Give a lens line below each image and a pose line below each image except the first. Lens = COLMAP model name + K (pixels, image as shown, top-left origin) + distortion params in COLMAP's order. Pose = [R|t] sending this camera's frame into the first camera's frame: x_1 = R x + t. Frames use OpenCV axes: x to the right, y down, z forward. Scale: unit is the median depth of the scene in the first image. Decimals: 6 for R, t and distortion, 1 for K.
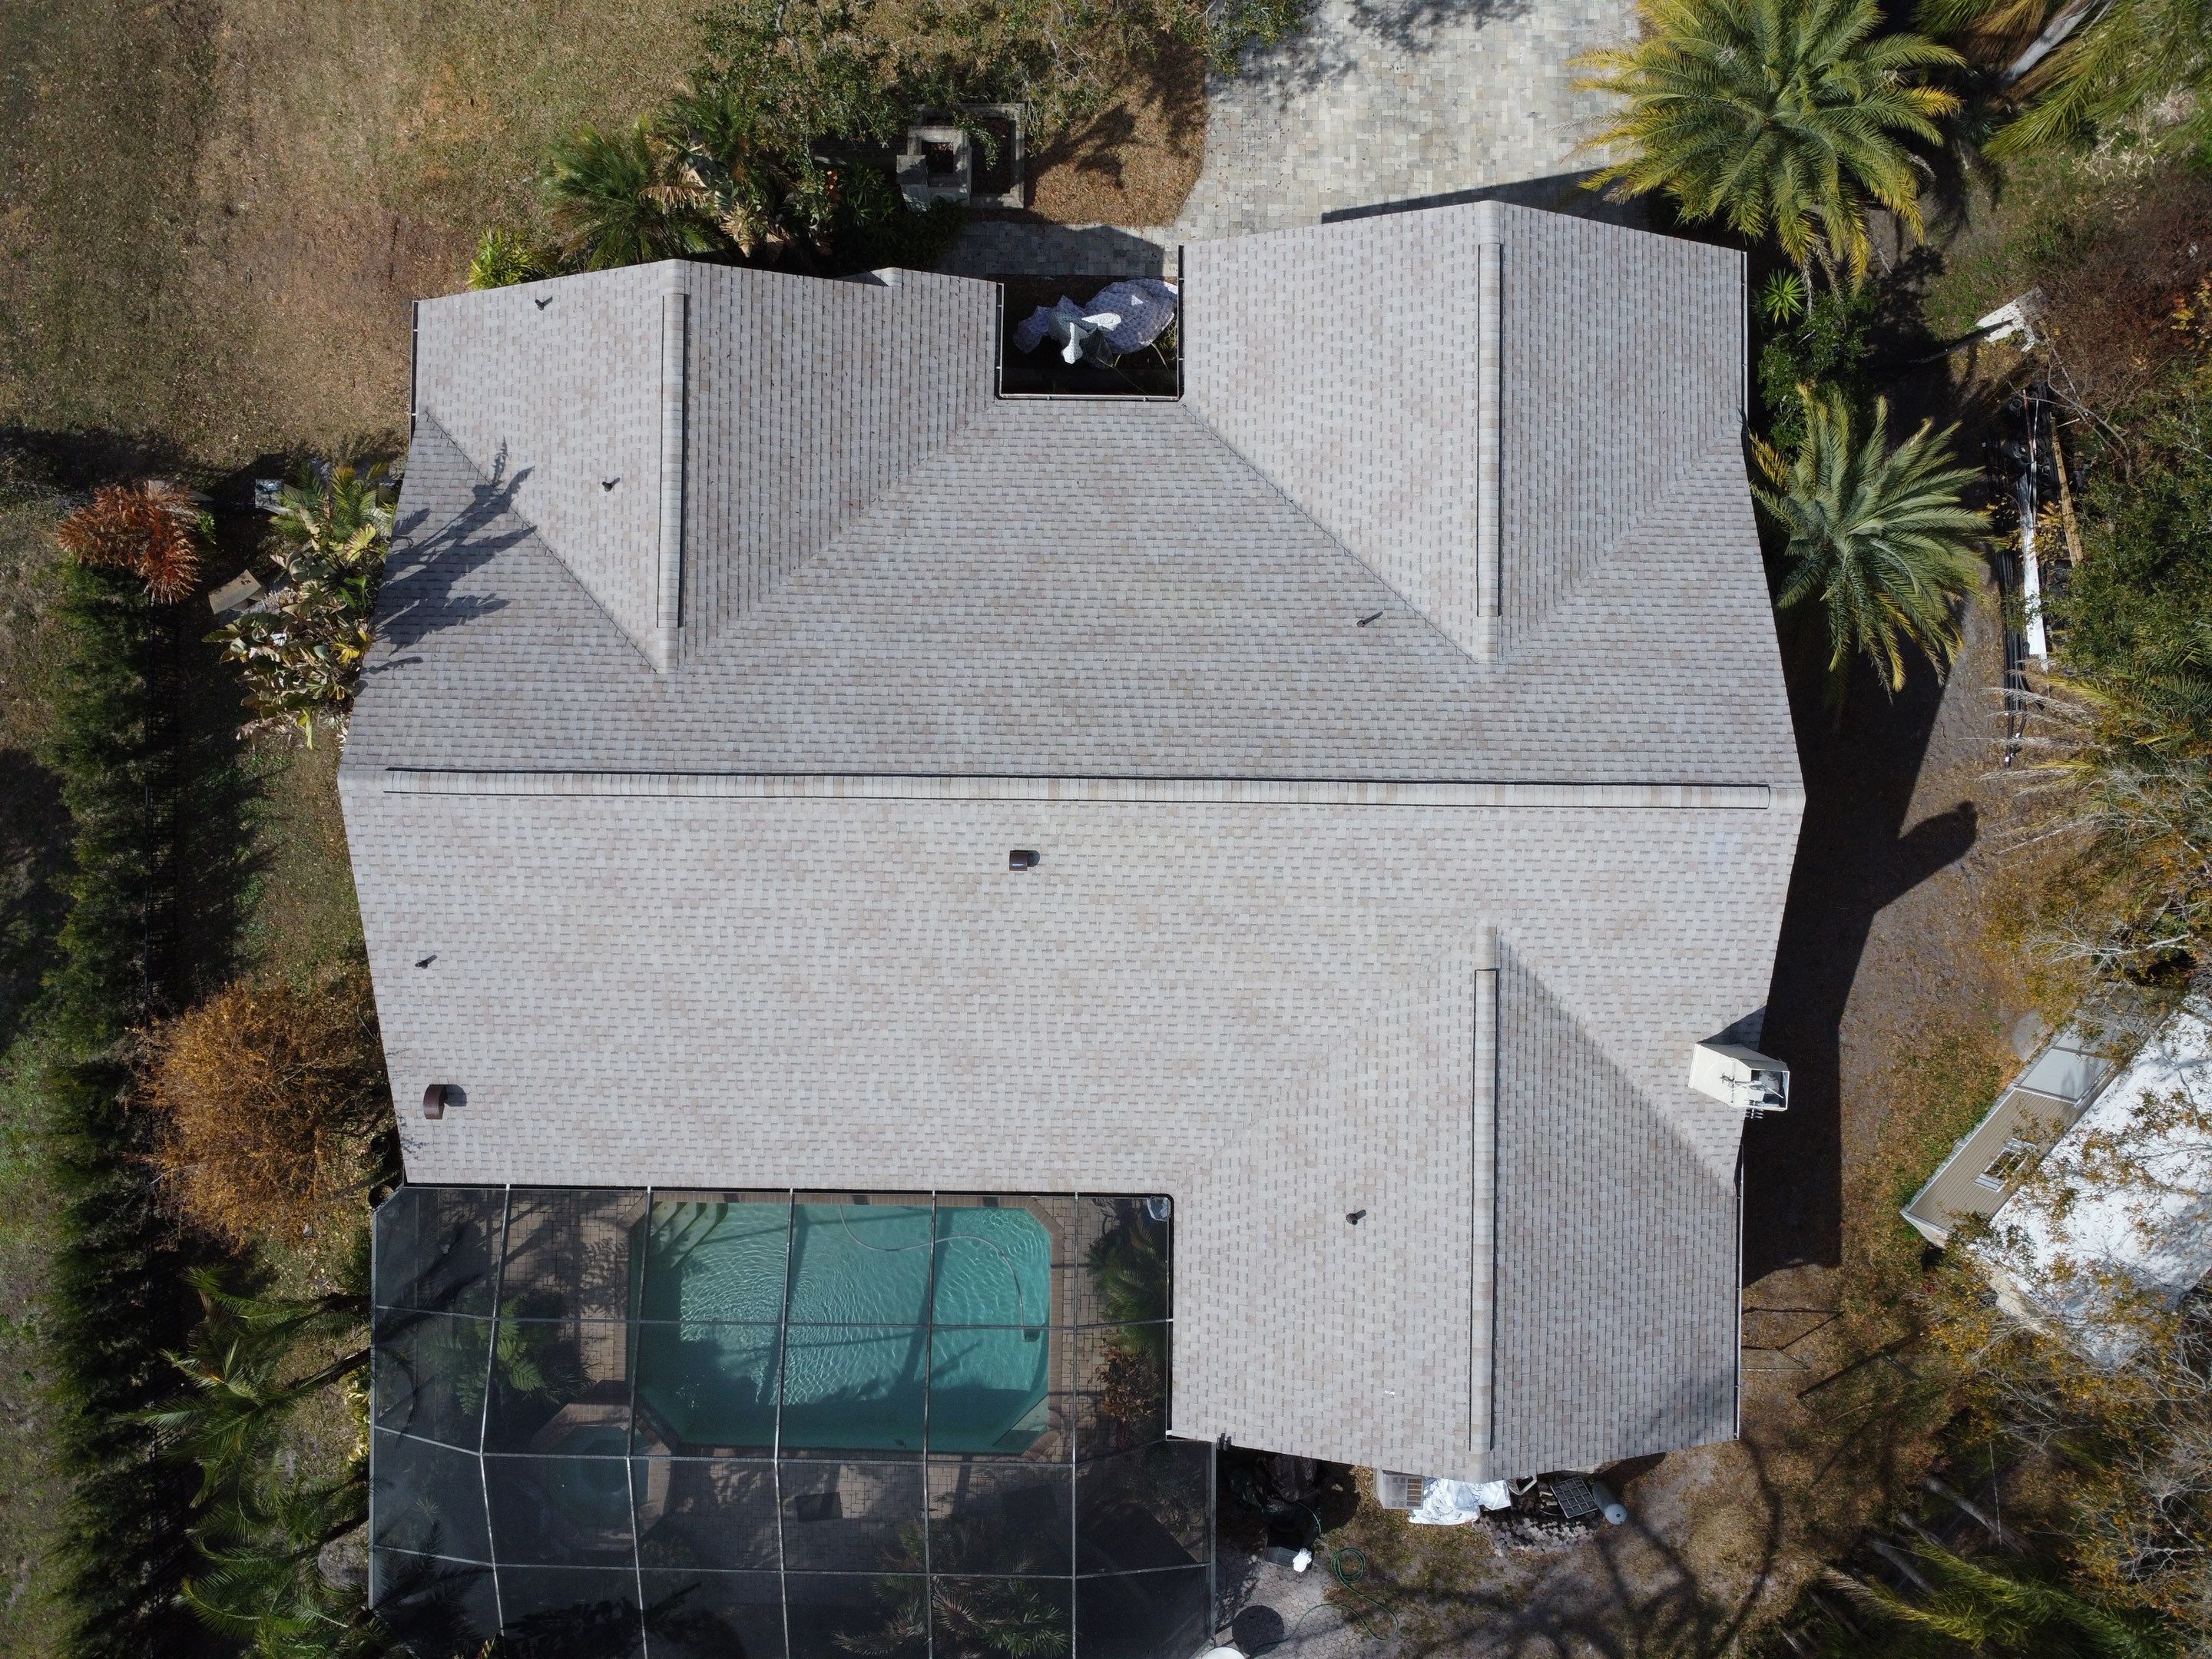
lens RADIAL K [[1602.3, 0, 1090.3], [0, 1602.3, 824.7], [0, 0, 1]] dist [-0.027893, -0.009559]
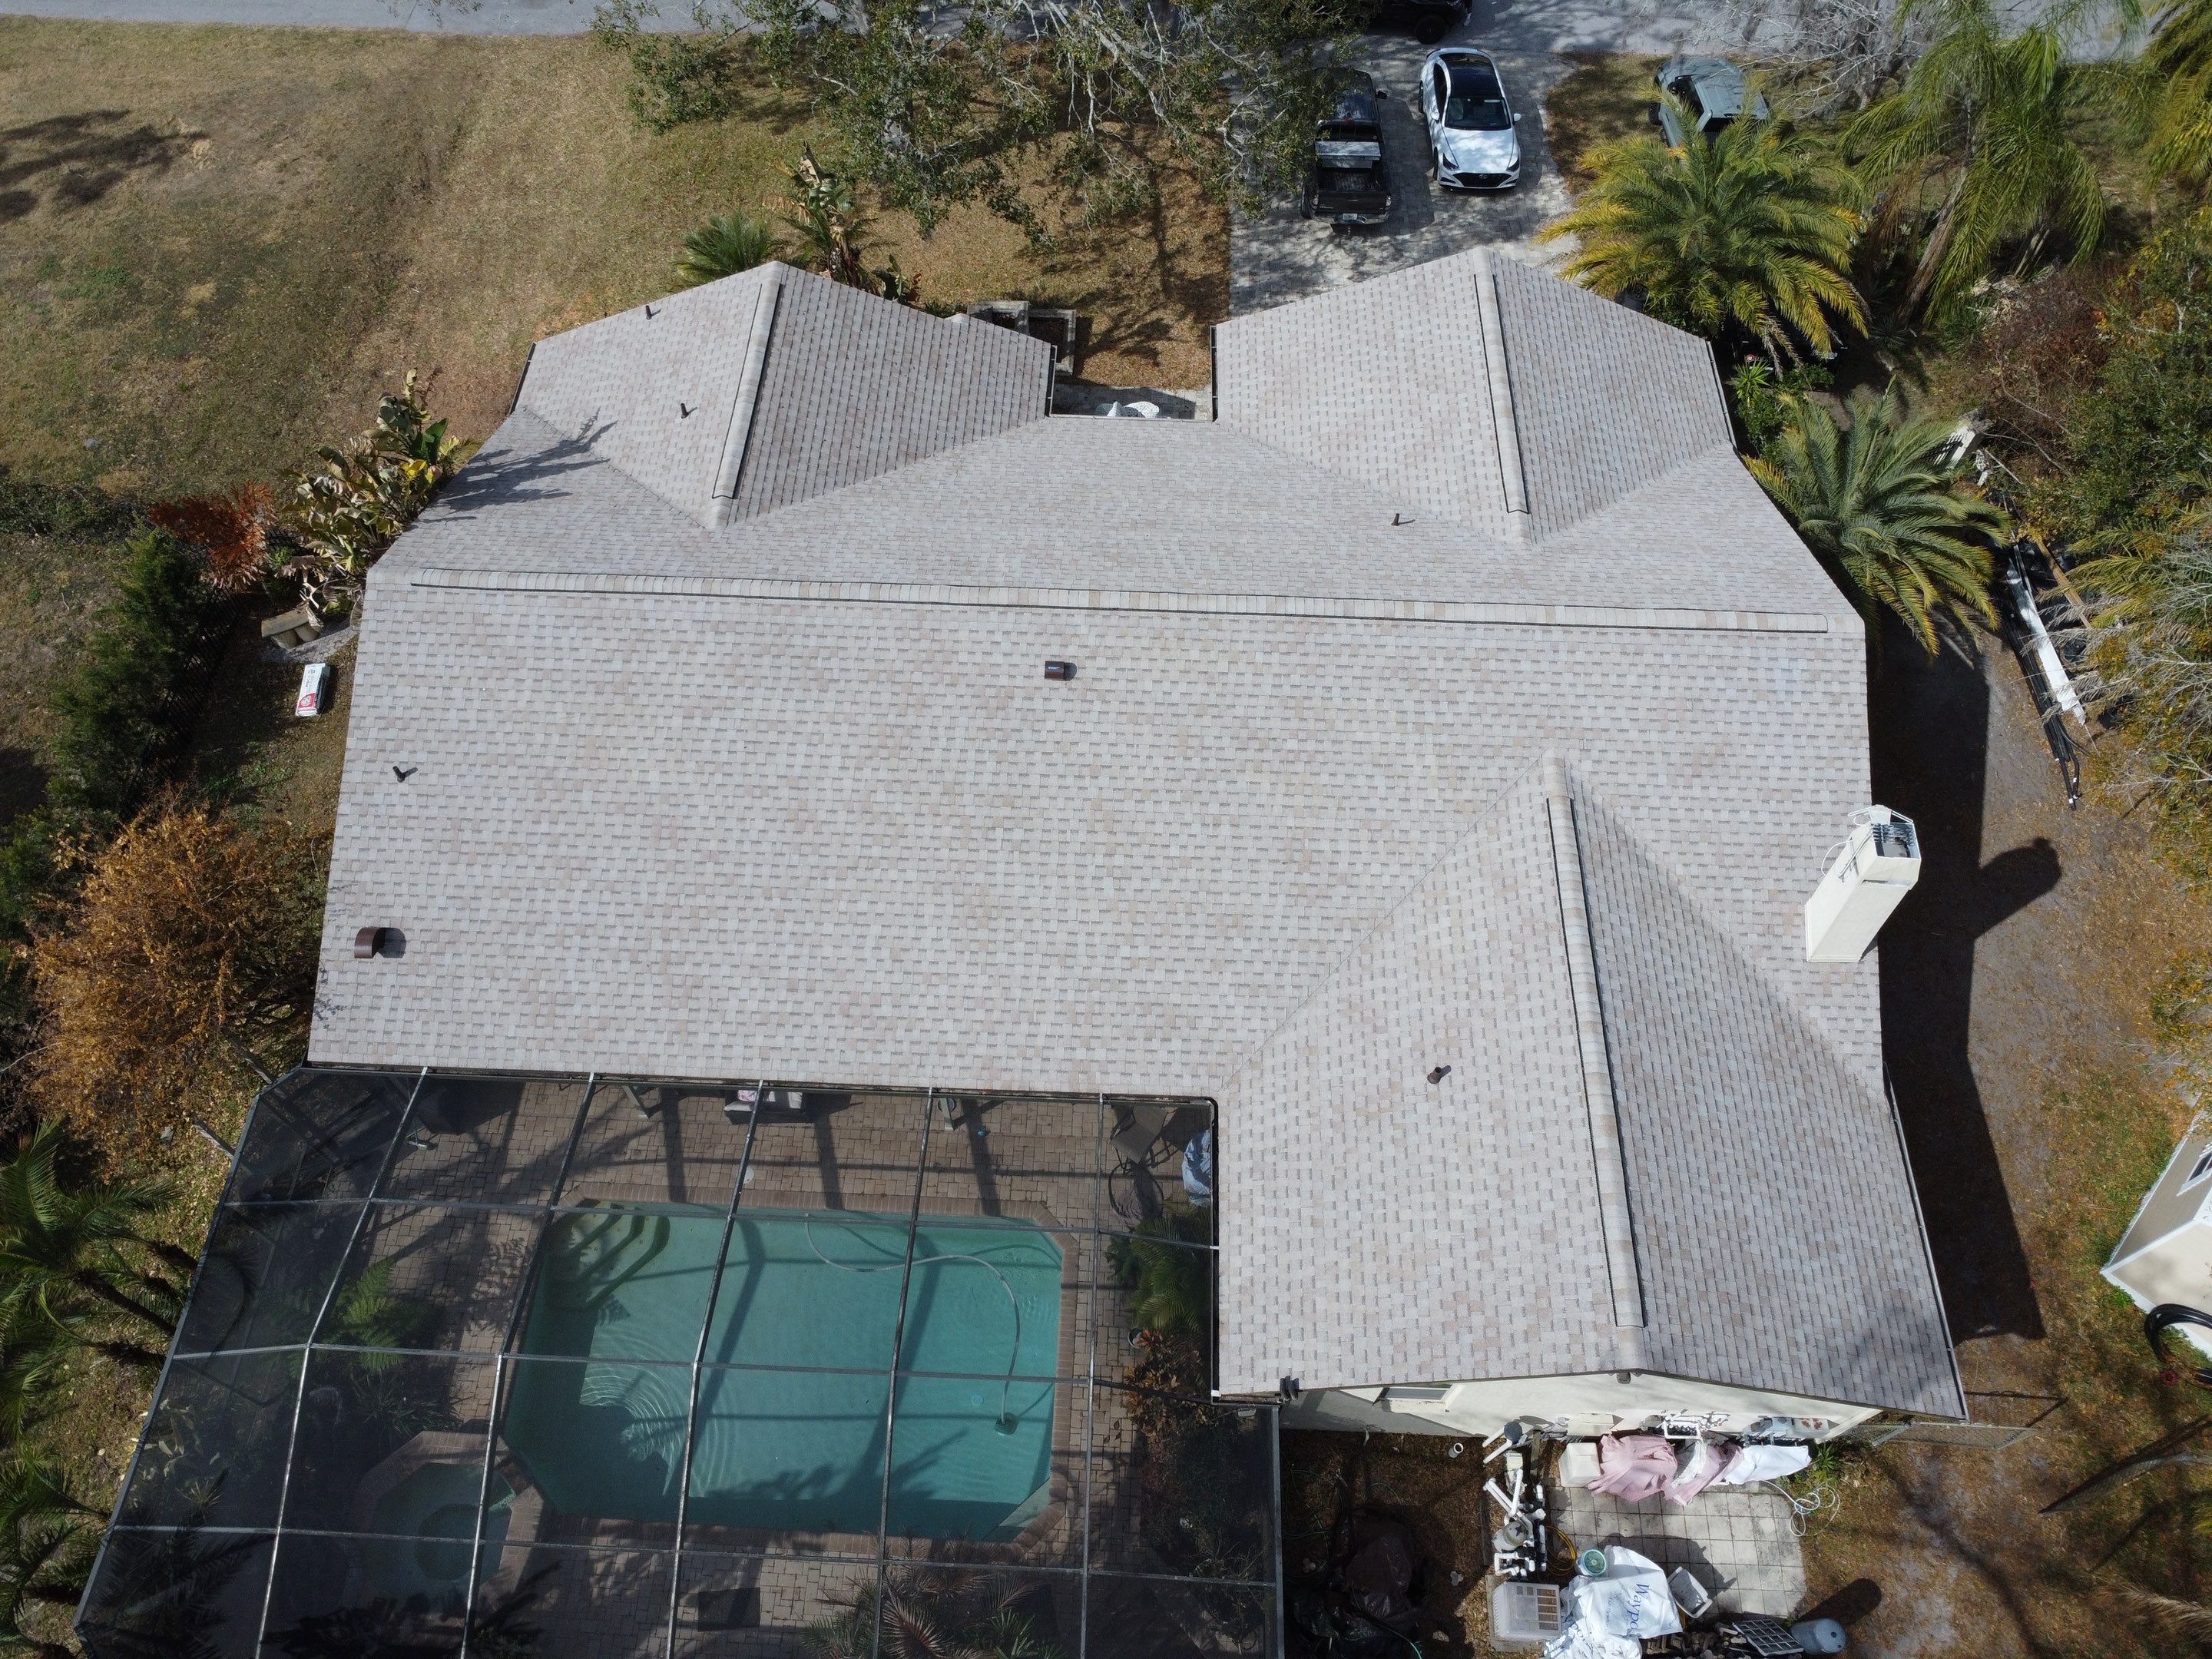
lens RADIAL K [[1602.3, 0, 1093.5], [0, 1602.3, 823.1], [0, 0, 1]] dist [-0.027893, -0.009559]
pose [[0.999549, 0.029440, -0.006004, -0.012294], [-0.028229, 0.851742, -0.523200, 0.561064], [-0.010289, 0.523134, 0.852189, 0.218826]]
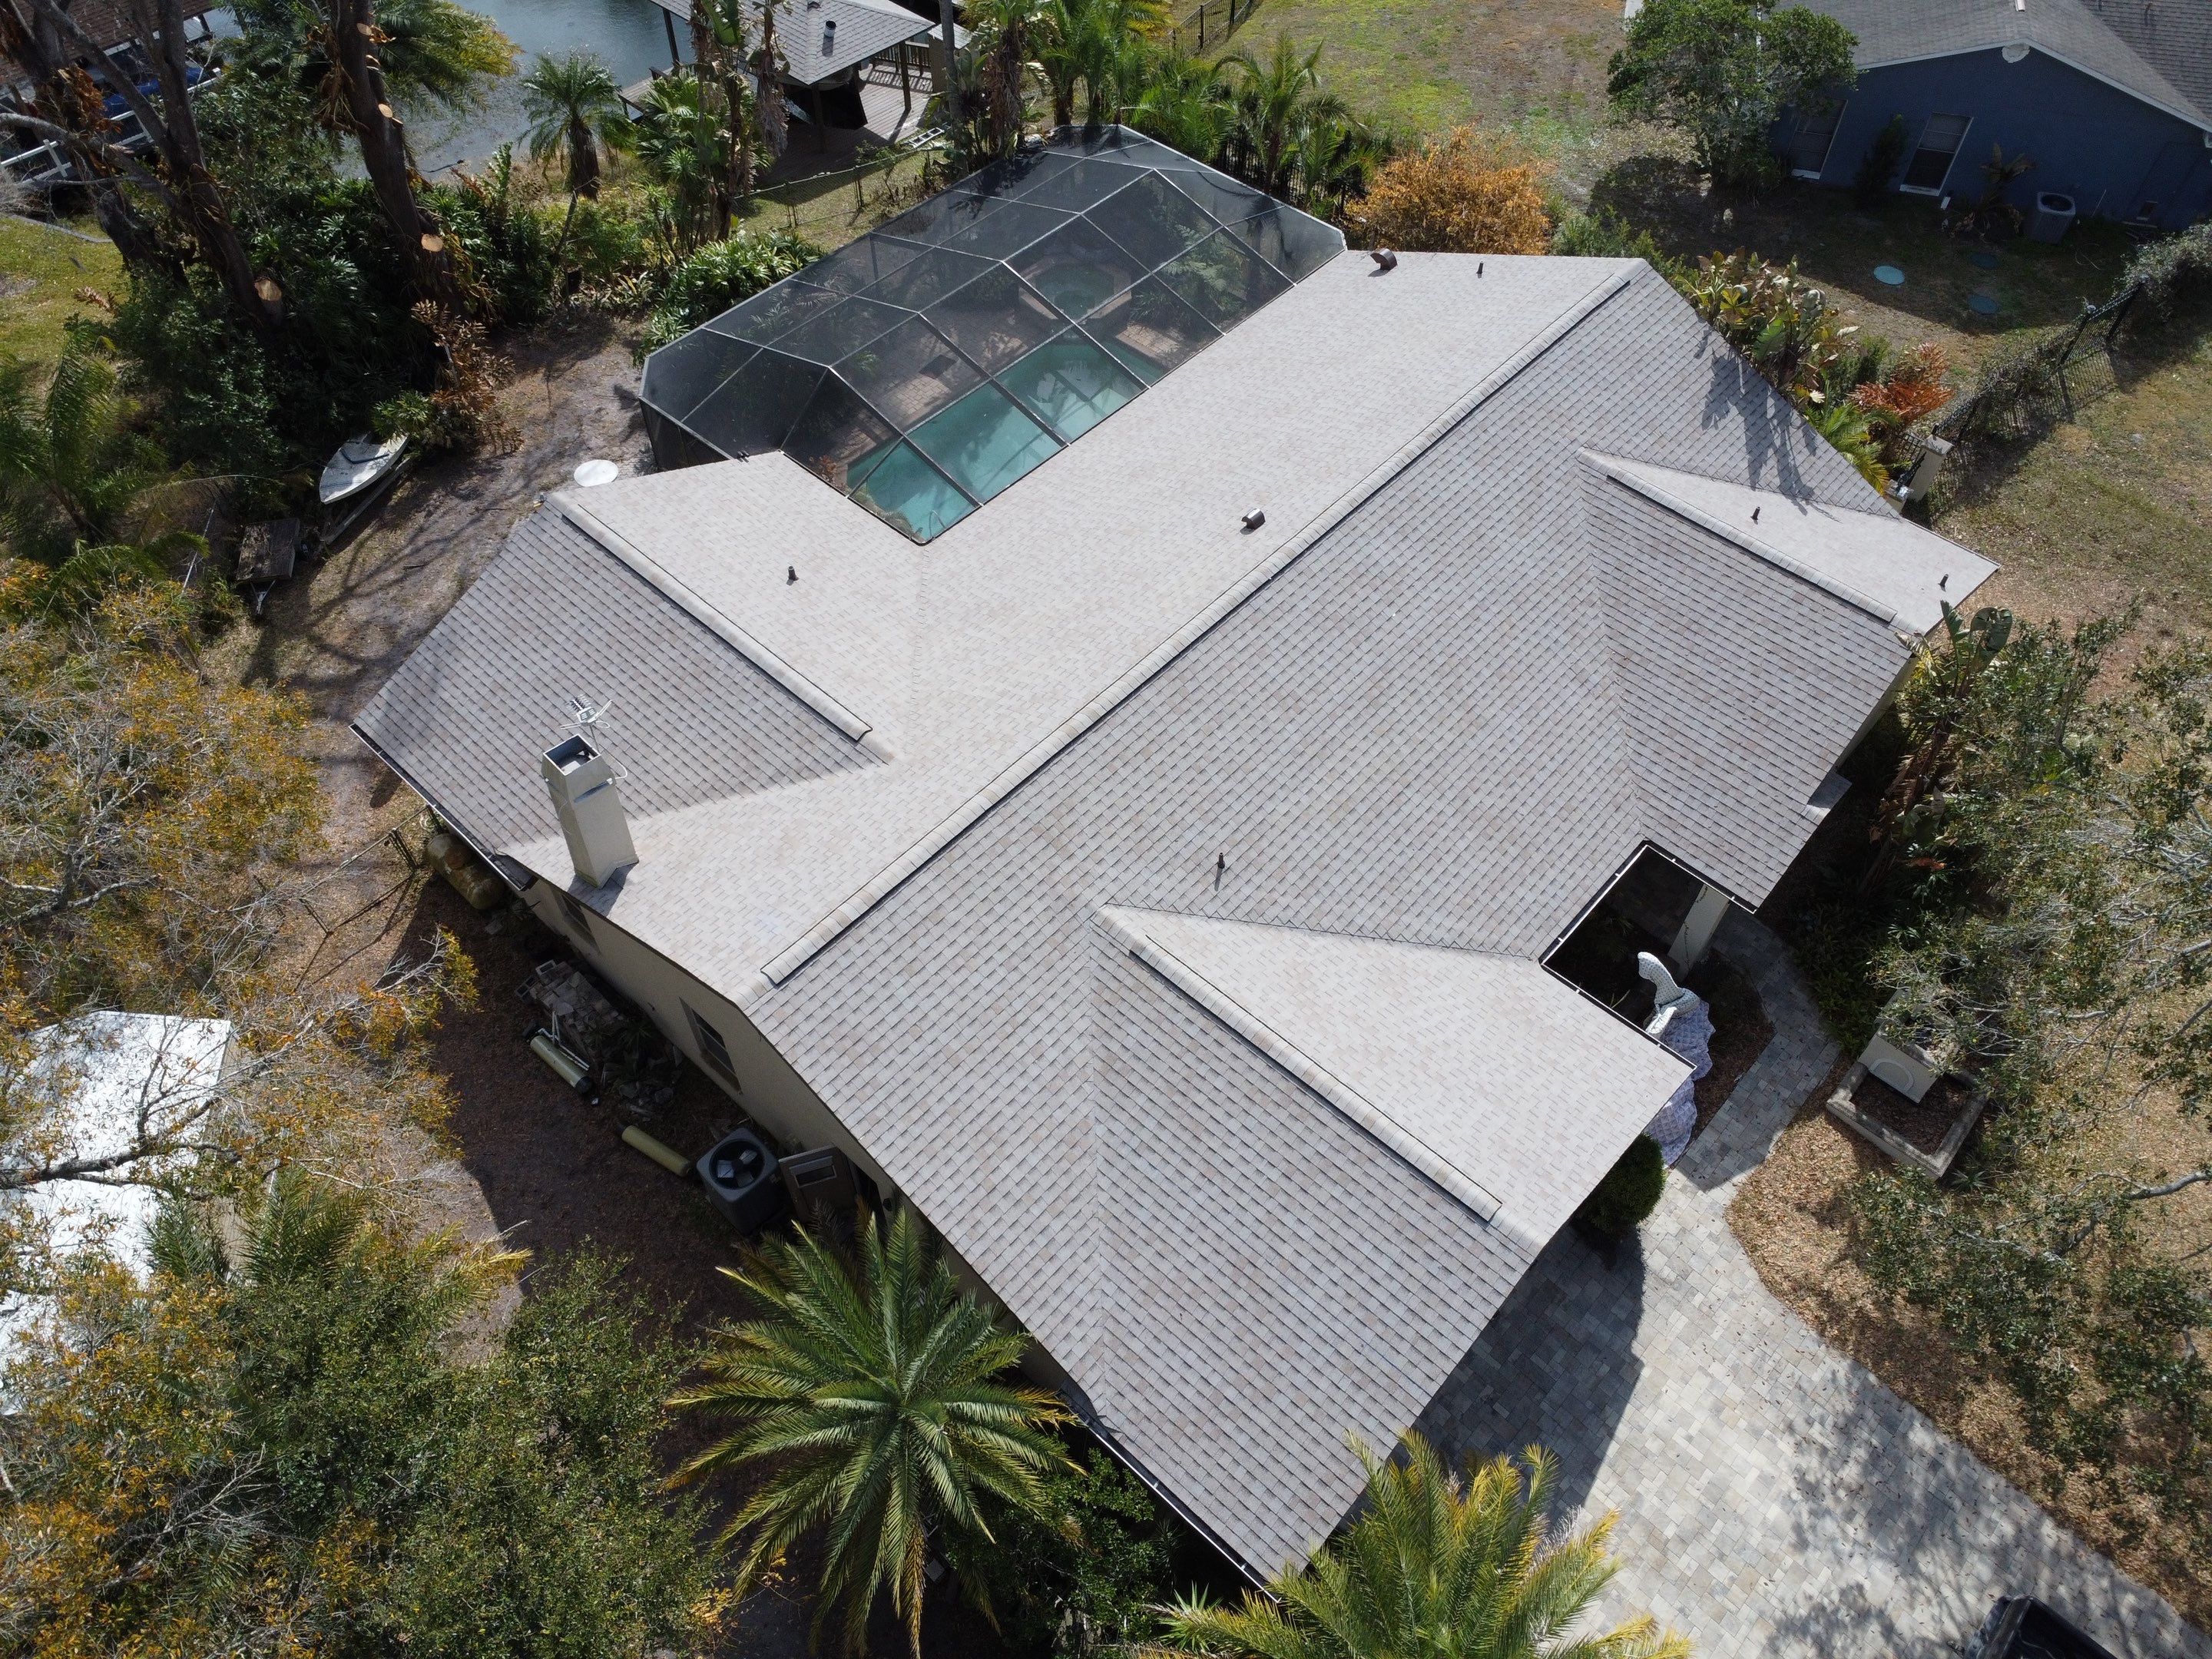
lens RADIAL K [[1602.3, 0, 1093.6], [0, 1602.3, 817.7], [0, 0, 1]] dist [-0.027893, -0.009559]
pose [[-0.667652, 0.596962, -0.444833, 0.588287], [-0.744219, -0.519580, 0.419731, -0.426440], [0.019438, 0.611288, 0.791170, 0.248992]]
